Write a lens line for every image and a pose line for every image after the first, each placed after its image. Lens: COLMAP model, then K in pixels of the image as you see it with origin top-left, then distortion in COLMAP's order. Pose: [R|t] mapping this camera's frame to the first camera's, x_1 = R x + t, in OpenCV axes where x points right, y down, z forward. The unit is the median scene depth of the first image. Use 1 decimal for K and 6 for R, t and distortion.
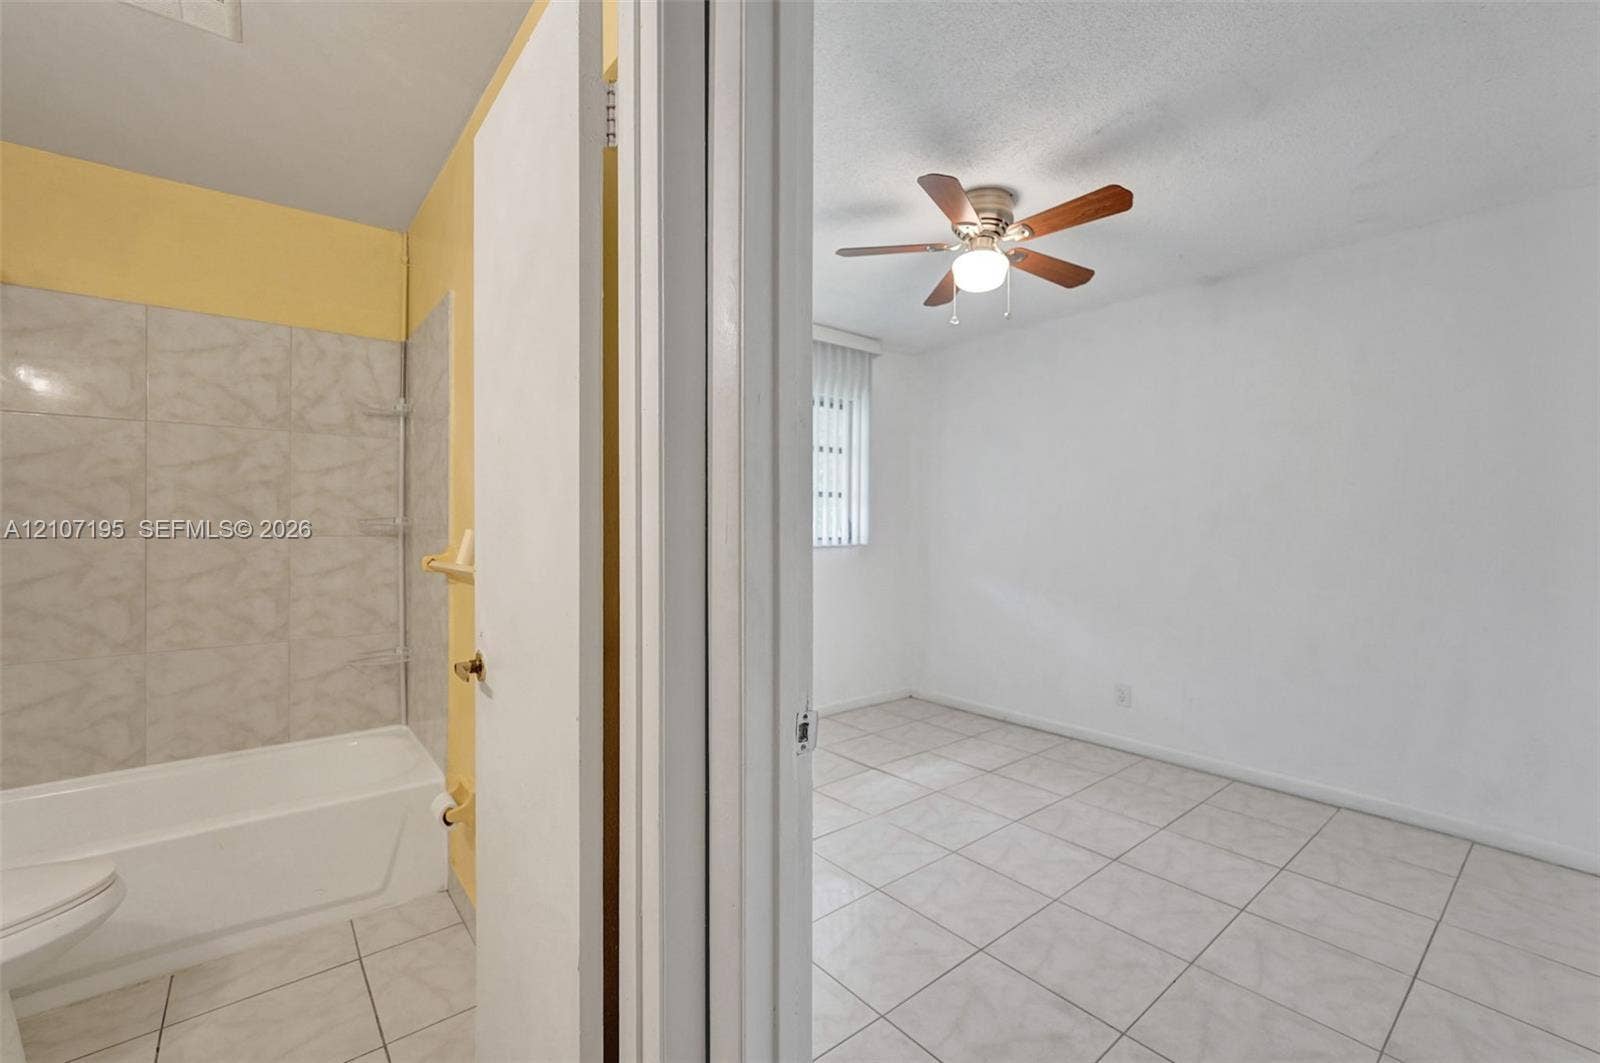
lens RADIAL K [[674.4, 0, 792.5], [0, 674.4, 526.1], [0, 0, 1]] dist [-0.009828, 0.002744]
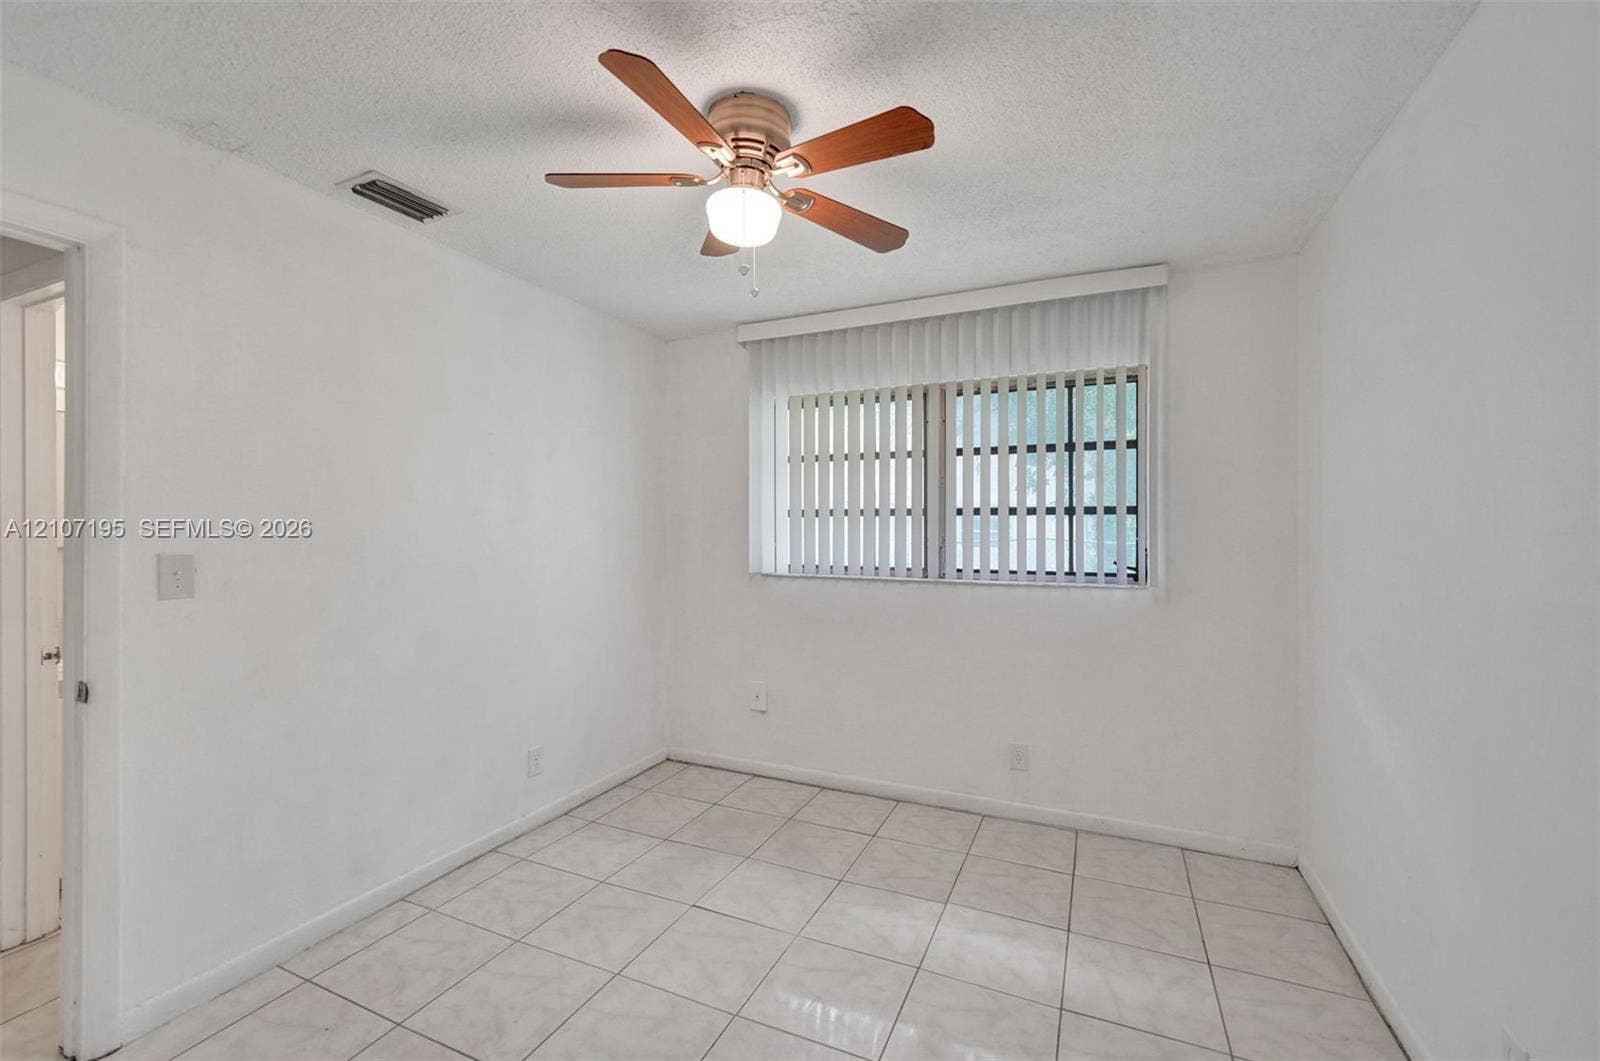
lens RADIAL K [[674.4, 0, 796.8], [0, 674.4, 519.5], [0, 0, 1]] dist [-0.009828, 0.002744]
pose [[0.443582, -0.013045, -0.896139, 0.888506], [-0.005101, 0.999841, -0.017079, -0.040612], [0.896219, 0.012147, 0.443445, 0.695678]]
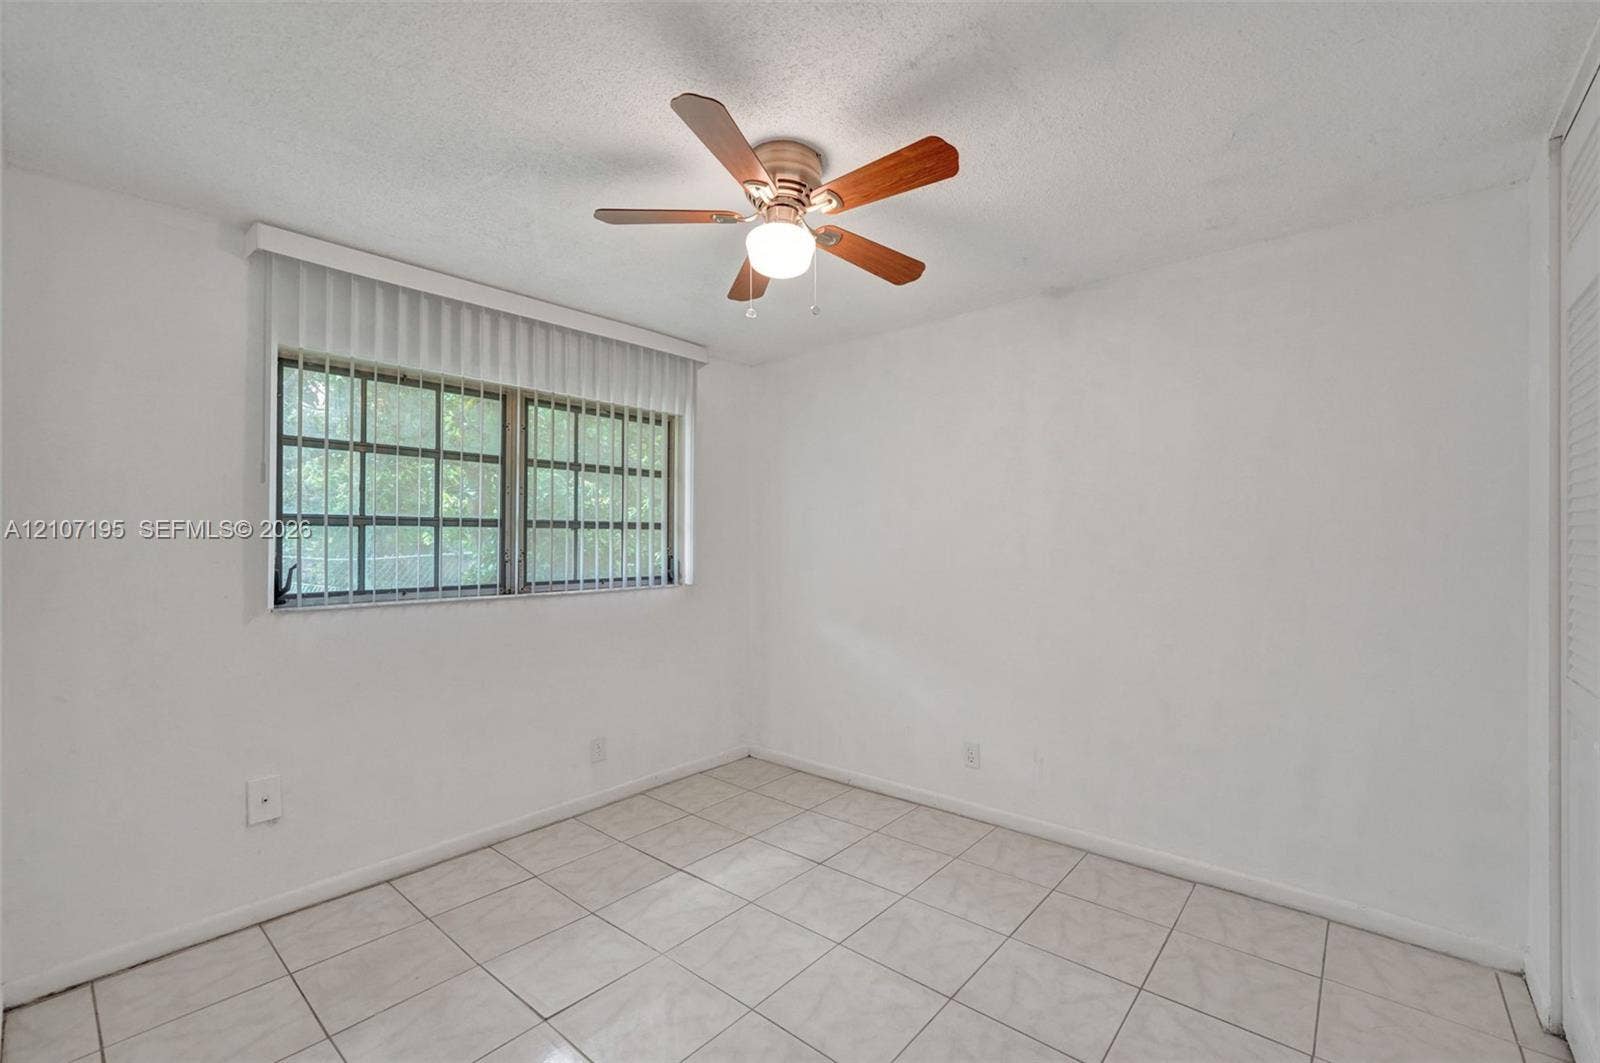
lens RADIAL K [[674.4, 0, 800.2], [0, 674.4, 533.4], [0, 0, 1]] dist [-0.009828, 0.002744]
pose [[0.983579, -0.003348, 0.180449, 0.151143], [0.006374, 0.999849, -0.016191, -0.038074], [-0.180368, 0.017076, 0.983451, 0.225800]]
